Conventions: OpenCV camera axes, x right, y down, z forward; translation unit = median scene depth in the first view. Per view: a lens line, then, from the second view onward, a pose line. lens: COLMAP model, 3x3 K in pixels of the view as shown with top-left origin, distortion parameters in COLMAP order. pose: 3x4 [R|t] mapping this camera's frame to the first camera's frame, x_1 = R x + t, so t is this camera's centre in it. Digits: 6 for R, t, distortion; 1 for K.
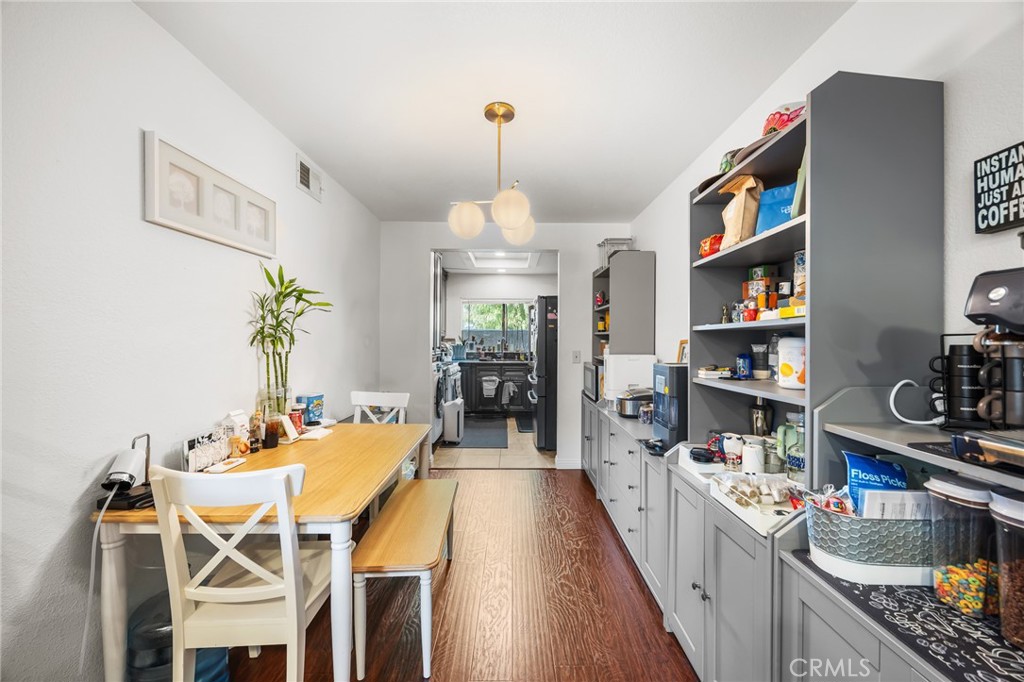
lens RADIAL K [[389.0, 0, 512.2], [0, 389.0, 341.9], [0, 0, 1]] dist [-0.005691, 0.000736]
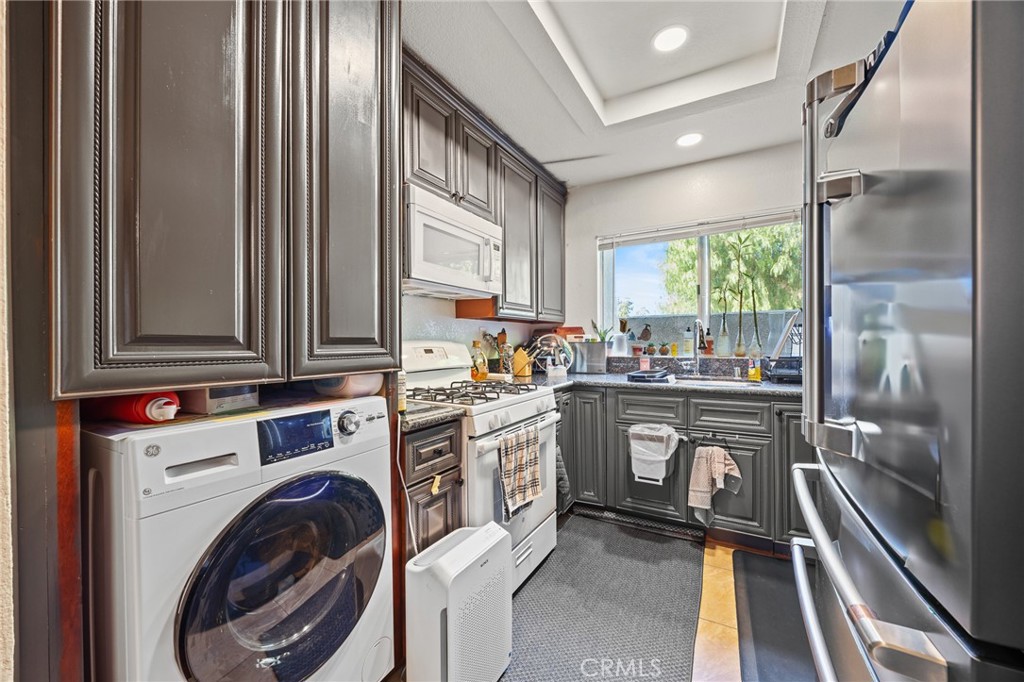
lens RADIAL K [[389.0, 0, 509.0], [0, 389.0, 343.2], [0, 0, 1]] dist [-0.005691, 0.000736]
pose [[0.863617, -0.004926, -0.504124, 0.010814], [0.001542, 0.999973, -0.007130, 0.015006], [0.504146, 0.005380, 0.863602, 0.614640]]
